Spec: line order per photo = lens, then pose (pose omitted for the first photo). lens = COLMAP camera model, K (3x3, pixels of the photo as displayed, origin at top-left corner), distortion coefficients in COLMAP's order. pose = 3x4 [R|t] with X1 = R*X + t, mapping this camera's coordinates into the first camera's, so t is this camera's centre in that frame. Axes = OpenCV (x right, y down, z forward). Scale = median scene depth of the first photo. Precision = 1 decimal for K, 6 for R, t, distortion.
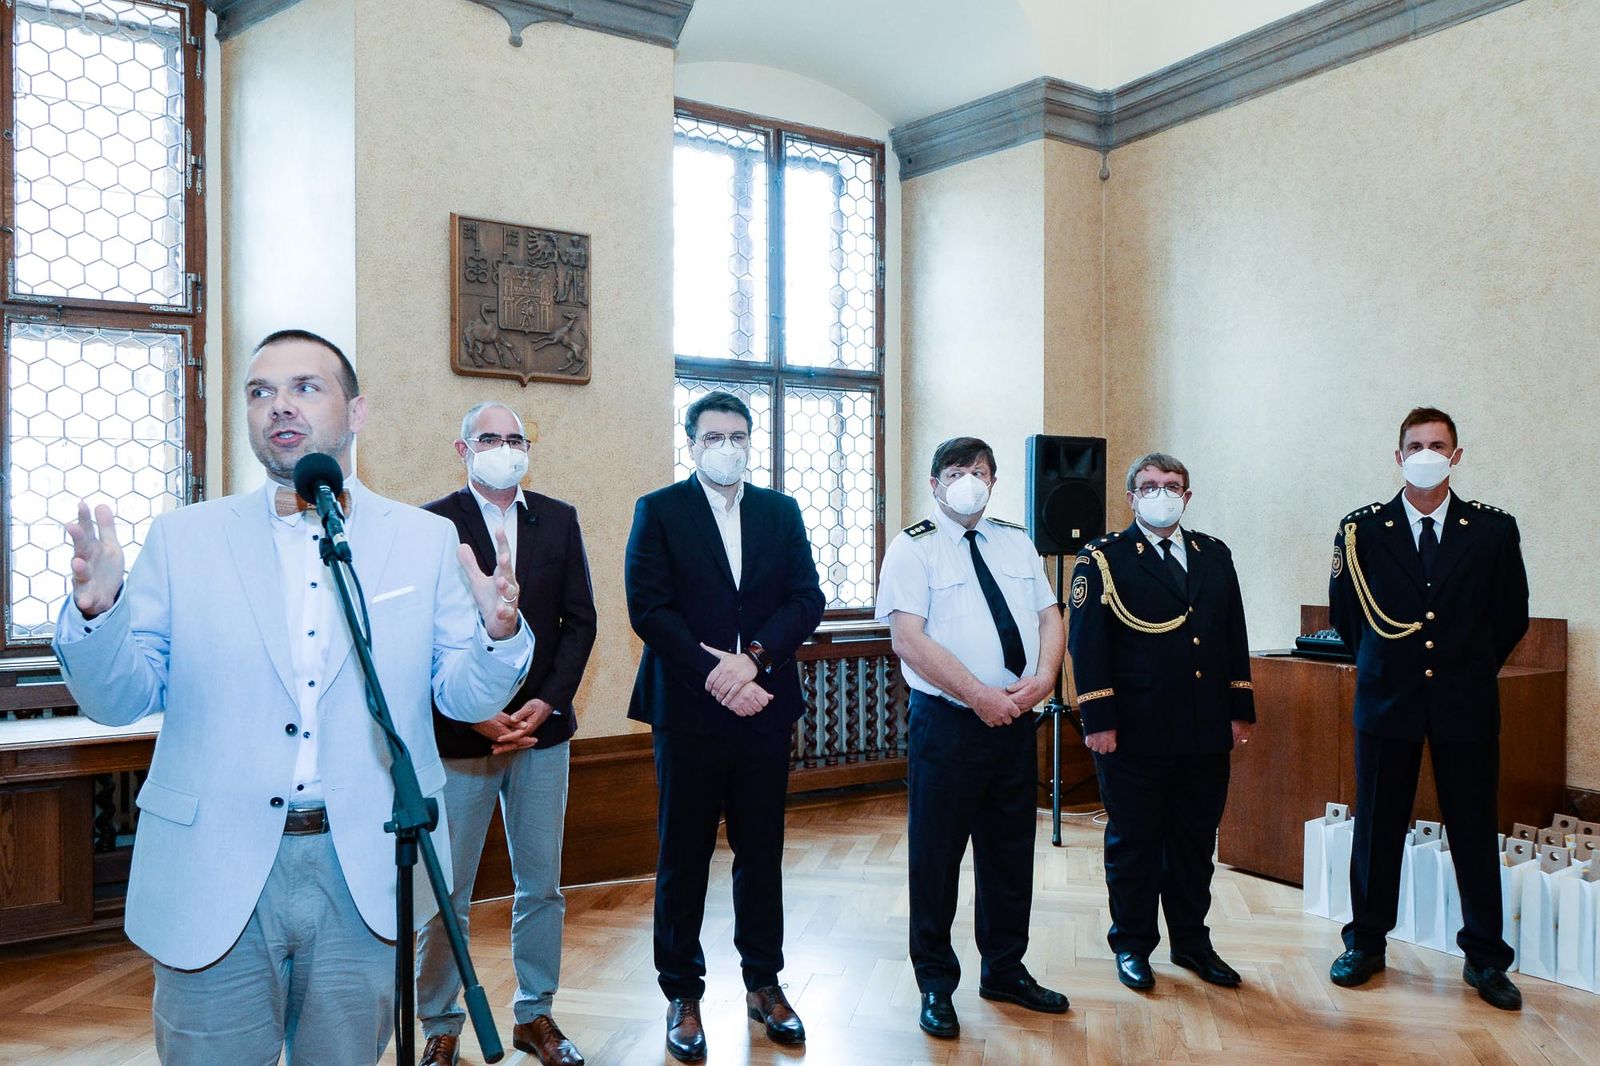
lens RADIAL K [[1227.8, 0, 800.0], [0, 1227.8, 533.0], [0, 0, 1]] dist [0.011952, -0.020334]
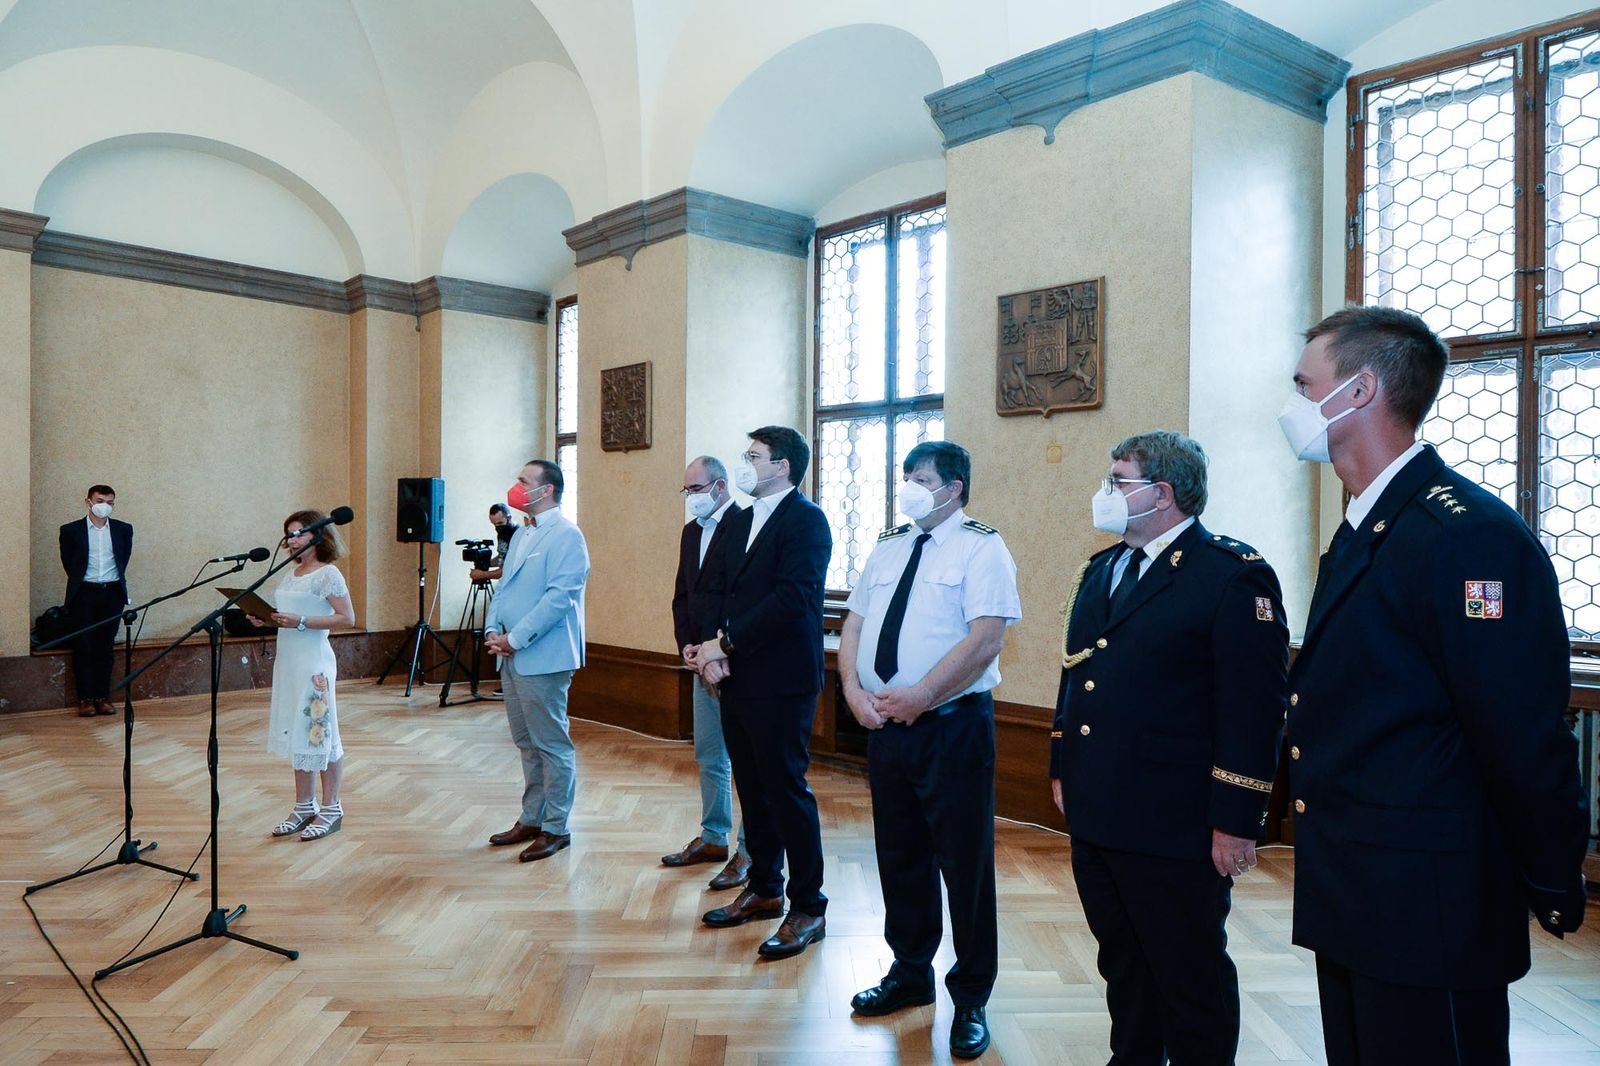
lens RADIAL K [[963.6, 0, 805.0], [0, 963.6, 540.3], [0, 0, 1]] dist [0.002584, -0.013873]
pose [[0.238091, 0.012676, -0.971160, 0.565621], [-0.005440, 0.999917, 0.011717, -0.005385], [0.971228, 0.002494, 0.238140, 0.455274]]
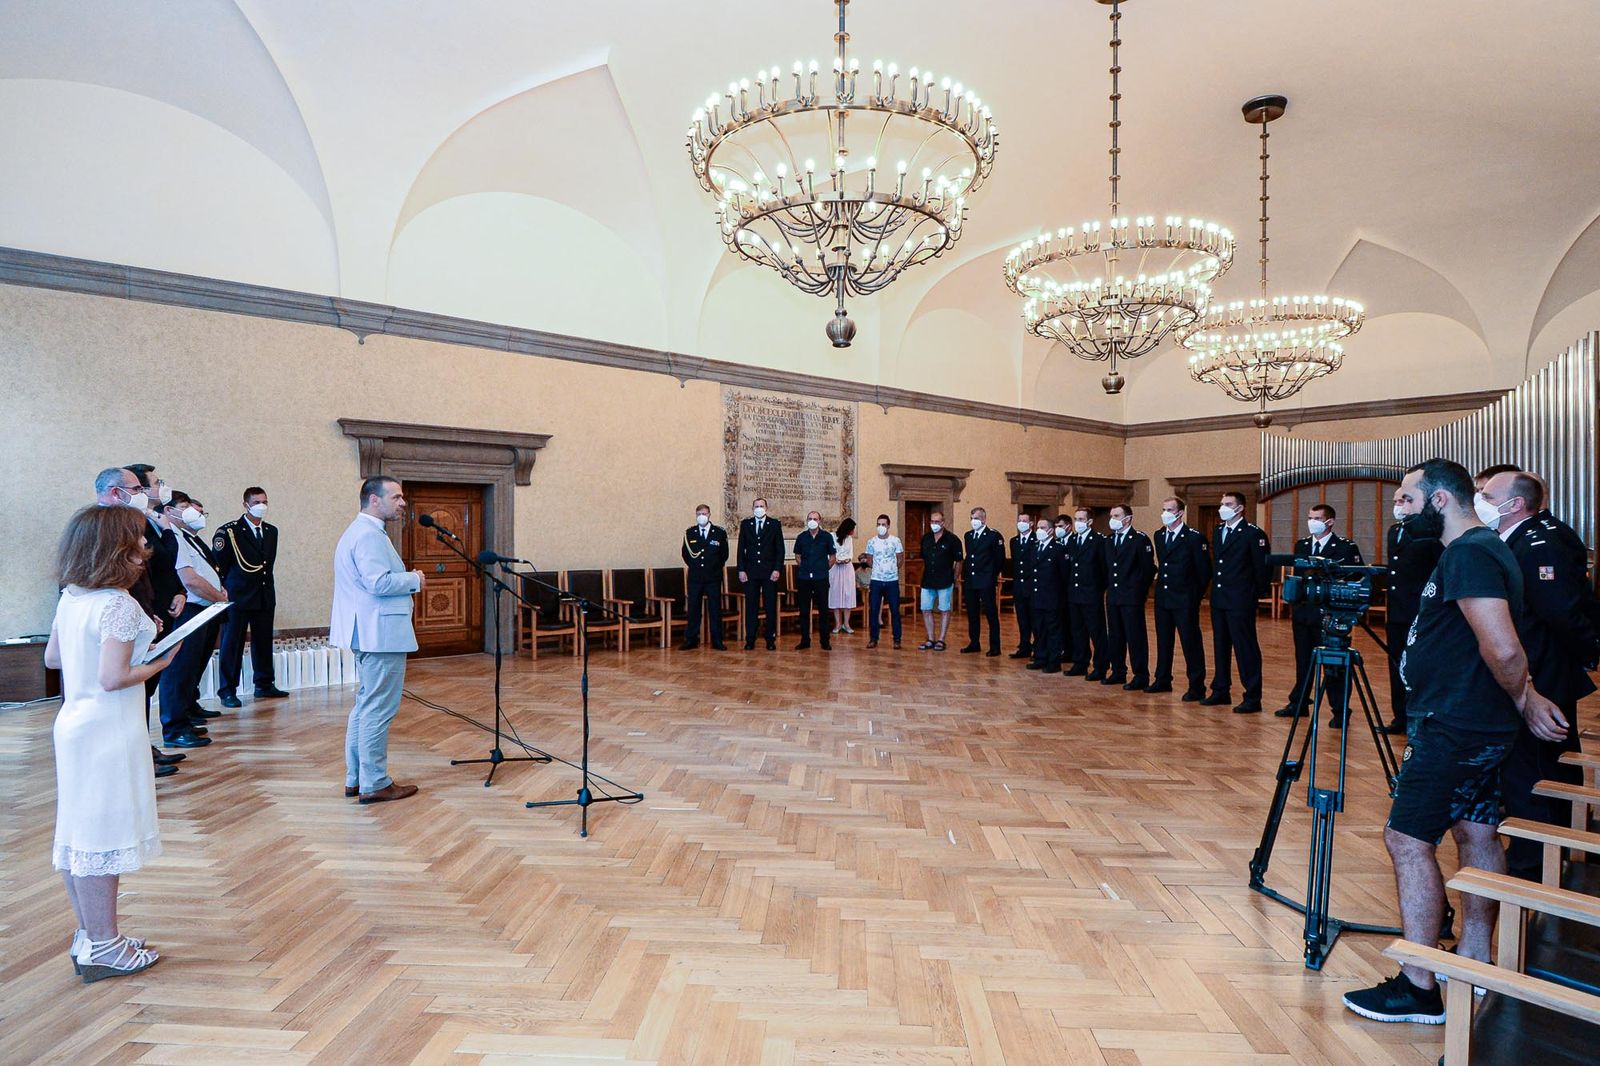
lens RADIAL K [[833.7, 0, 800.6], [0, 833.7, 539.7], [0, 0, 1]] dist [0.023060, -0.033640]
pose [[-0.153168, -0.013312, 0.988111, -0.997626], [-0.003618, 0.999910, 0.012910, -0.008546], [-0.988194, -0.001597, -0.153202, 0.066426]]
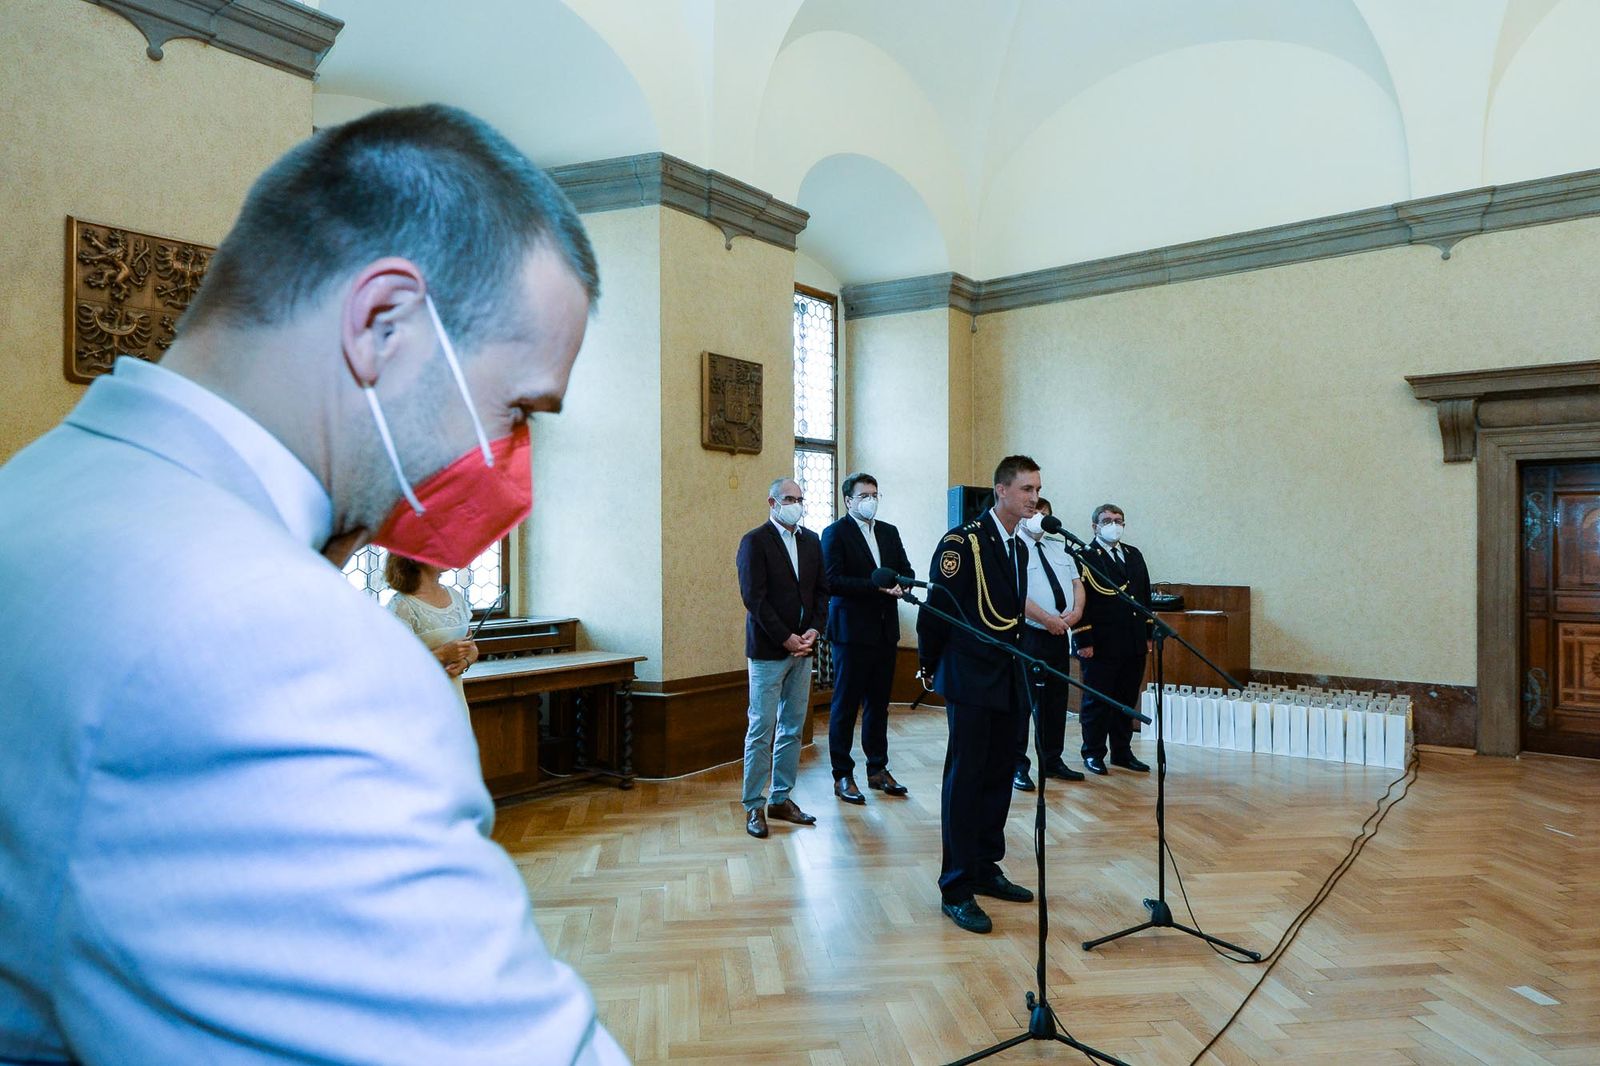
lens RADIAL K [[1039.4, 0, 800.8], [0, 1039.4, 535.9], [0, 0, 1]] dist [0.026495, -0.040475]
pose [[0.944500, 0.002043, 0.328505, -0.513575], [0.000055, 0.999980, -0.006376, -0.001256], [-0.328511, 0.006041, 0.944481, -0.303469]]
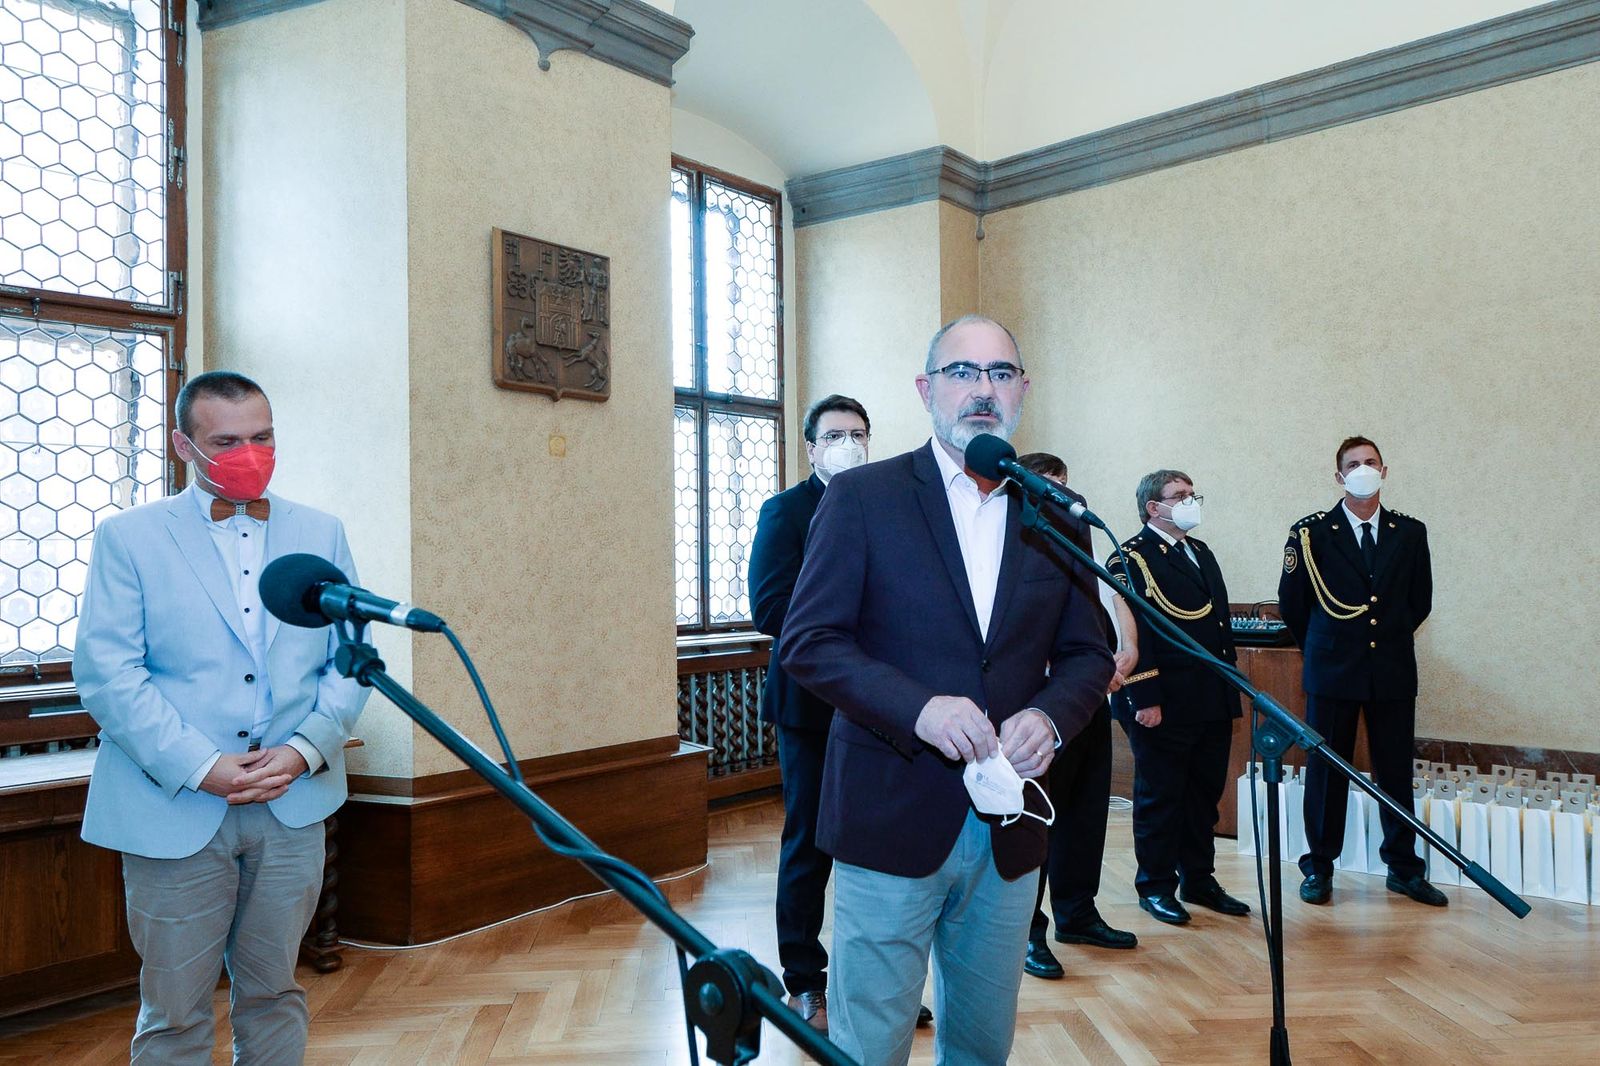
lens RADIAL K [[1159.4, 0, 800.0], [0, 1159.4, 533.0], [0, 0, 1]] dist [0.017226, -0.028541]
pose [[0.958618, -0.004528, 0.284658, -0.260833], [0.012372, 0.999591, -0.025765, 0.014773], [-0.284425, 0.028221, 0.958283, 0.019304]]
